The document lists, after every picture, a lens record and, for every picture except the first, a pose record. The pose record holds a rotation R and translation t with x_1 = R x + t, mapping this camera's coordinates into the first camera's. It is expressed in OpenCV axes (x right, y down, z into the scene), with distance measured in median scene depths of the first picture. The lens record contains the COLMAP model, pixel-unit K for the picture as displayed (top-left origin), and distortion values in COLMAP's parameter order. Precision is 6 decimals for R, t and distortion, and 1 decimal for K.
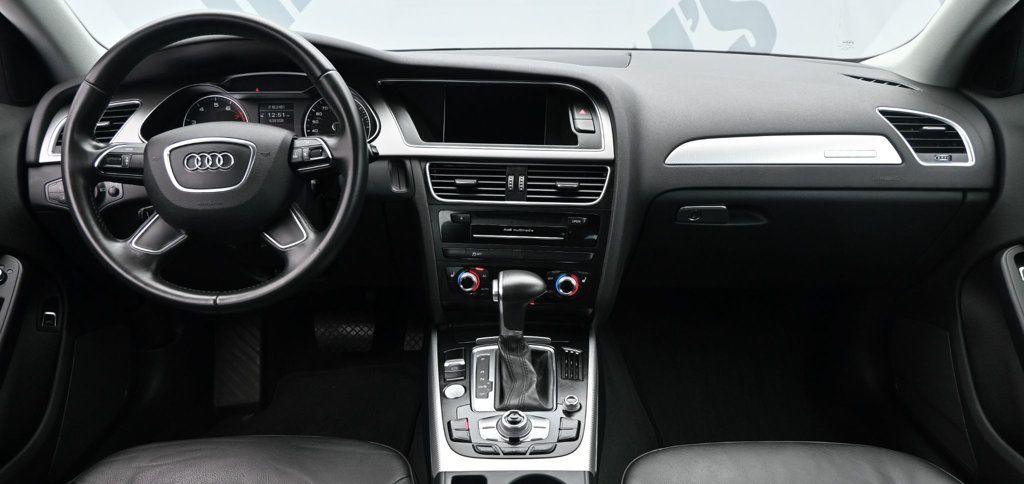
lens RADIAL K [[714.7, 0, 515.7], [0, 714.7, 328.6], [0, 0, 1]] dist [-0.005065, -0.002201]
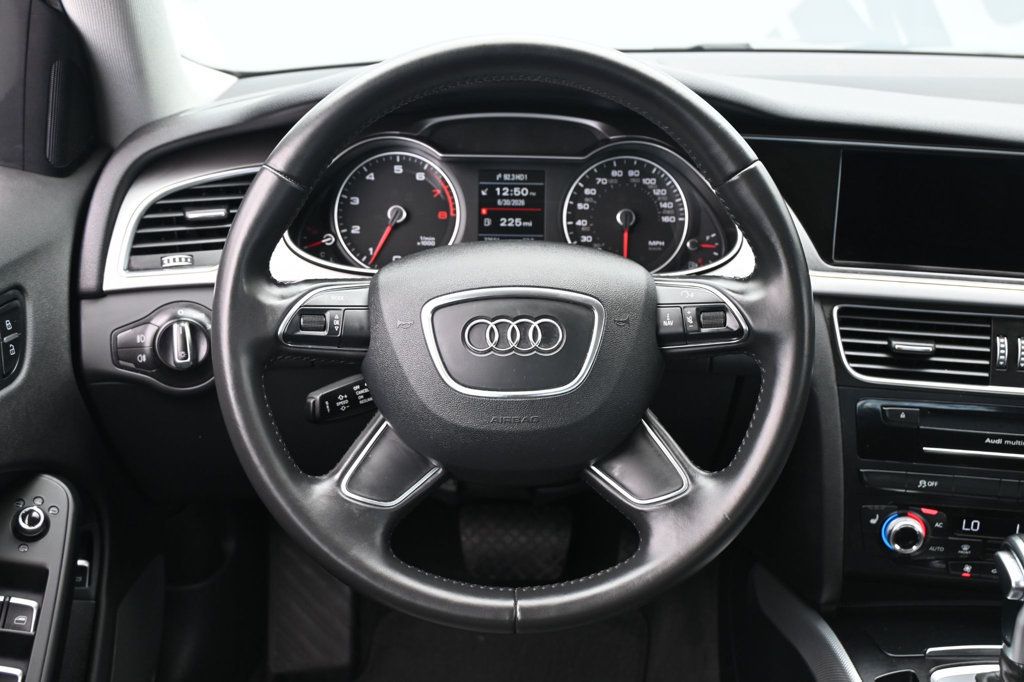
lens RADIAL K [[1157.6, 0, 512.4], [0, 1157.6, 344.8], [0, 0, 1]] dist [0.004061, 0.000000]
pose [[0.999617, 0.027552, 0.002600, -0.378453], [-0.027417, 0.998723, -0.042431, -0.168482], [-0.003765, 0.042344, 0.999096, 0.160575]]
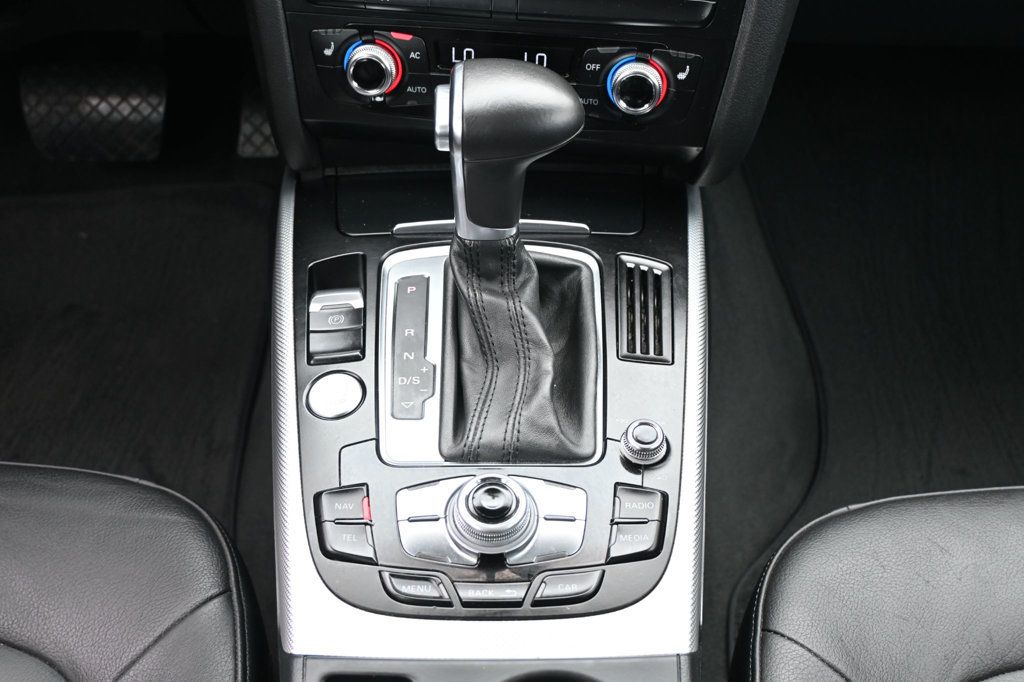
lens RADIAL K [[1309.5, 0, 512.0], [0, 1309.5, 338.7], [0, 0, 1]] dist [0.015792, 0.000000]
pose [[0.999877, 0.008550, 0.013125, -0.001054], [-0.011755, 0.963375, 0.267899, -0.120738], [-0.010353, -0.268020, 0.963358, 0.319973]]
